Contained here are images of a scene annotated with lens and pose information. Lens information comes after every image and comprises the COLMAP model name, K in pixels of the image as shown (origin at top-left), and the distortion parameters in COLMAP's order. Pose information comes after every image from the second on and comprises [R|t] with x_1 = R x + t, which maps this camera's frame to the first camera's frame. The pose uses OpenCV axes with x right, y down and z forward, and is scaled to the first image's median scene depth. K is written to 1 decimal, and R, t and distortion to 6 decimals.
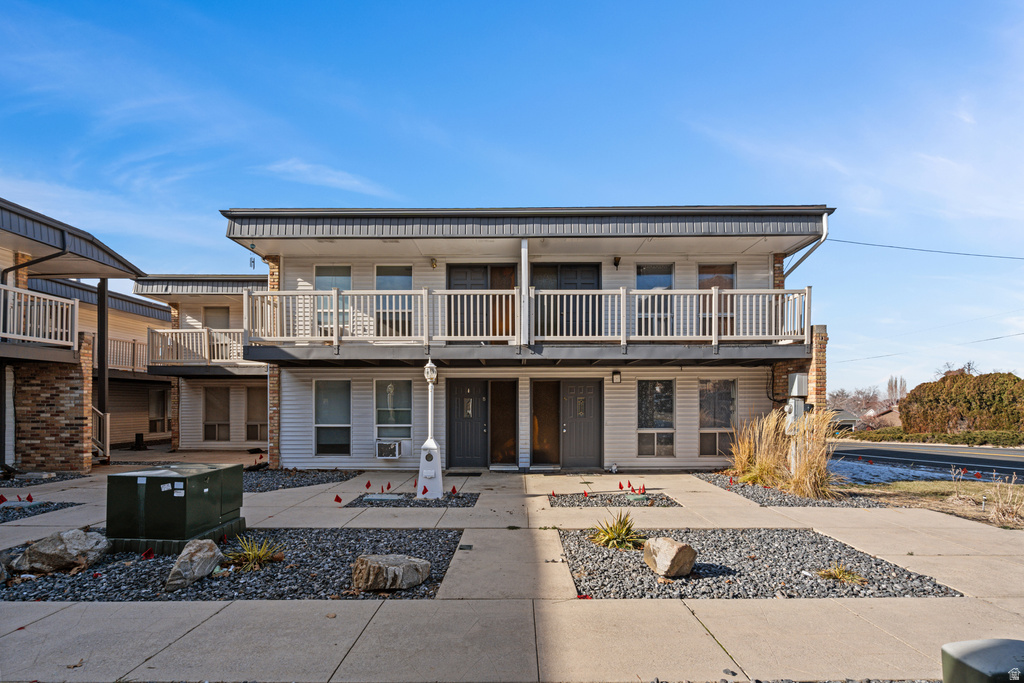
lens RADIAL K [[461.5, 0, 514.7], [0, 461.5, 377.2], [0, 0, 1]] dist [0.003171, 0.000215]
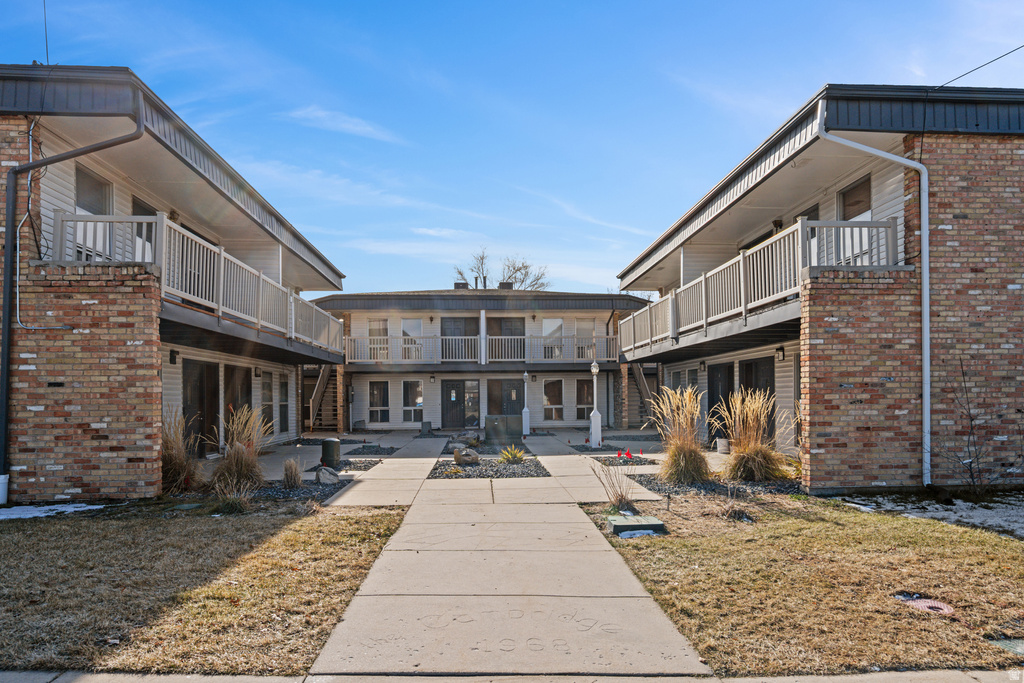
lens RADIAL K [[592.4, 0, 512.0], [0, 592.4, 341.5], [0, 0, 1]] dist [0.000327, 0.000046]
pose [[0.055446, -0.096229, -0.993814, 1.316836], [0.074920, 0.992940, -0.091965, 0.042777], [0.995647, -0.069358, 0.062264, 0.419952]]
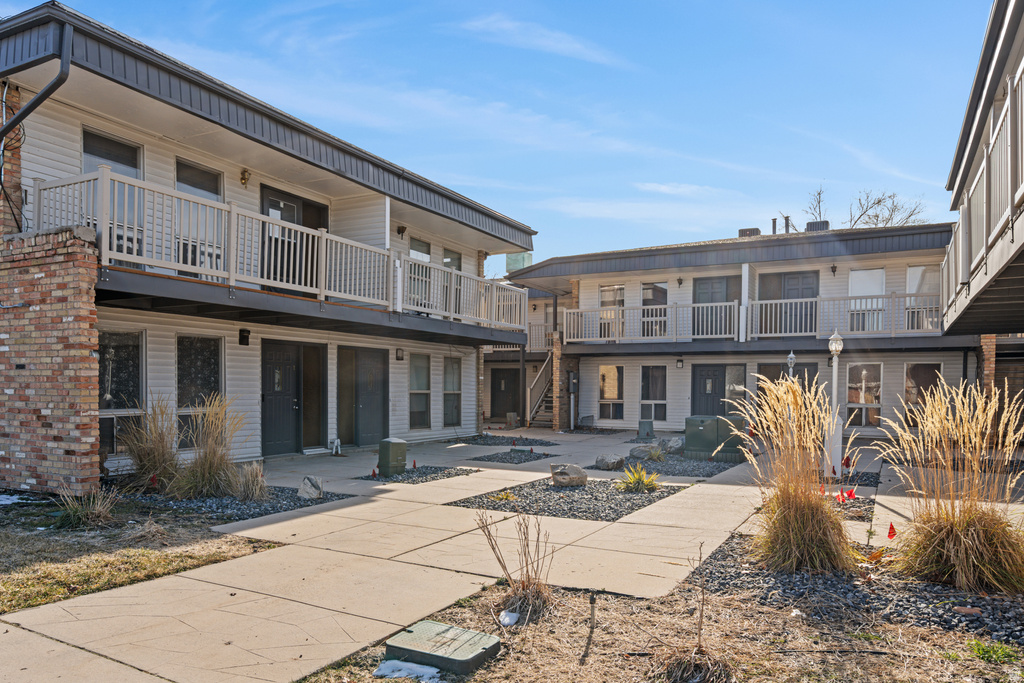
lens RADIAL K [[716.3, 0, 509.1], [0, 716.3, 359.2], [0, 0, 1]] dist [0.000434, -0.000123]
pose [[-0.472601, -0.039940, -0.880371, 1.018860], [0.048245, 0.996302, -0.071098, 0.062964], [0.879955, -0.076075, -0.468927, 0.776728]]
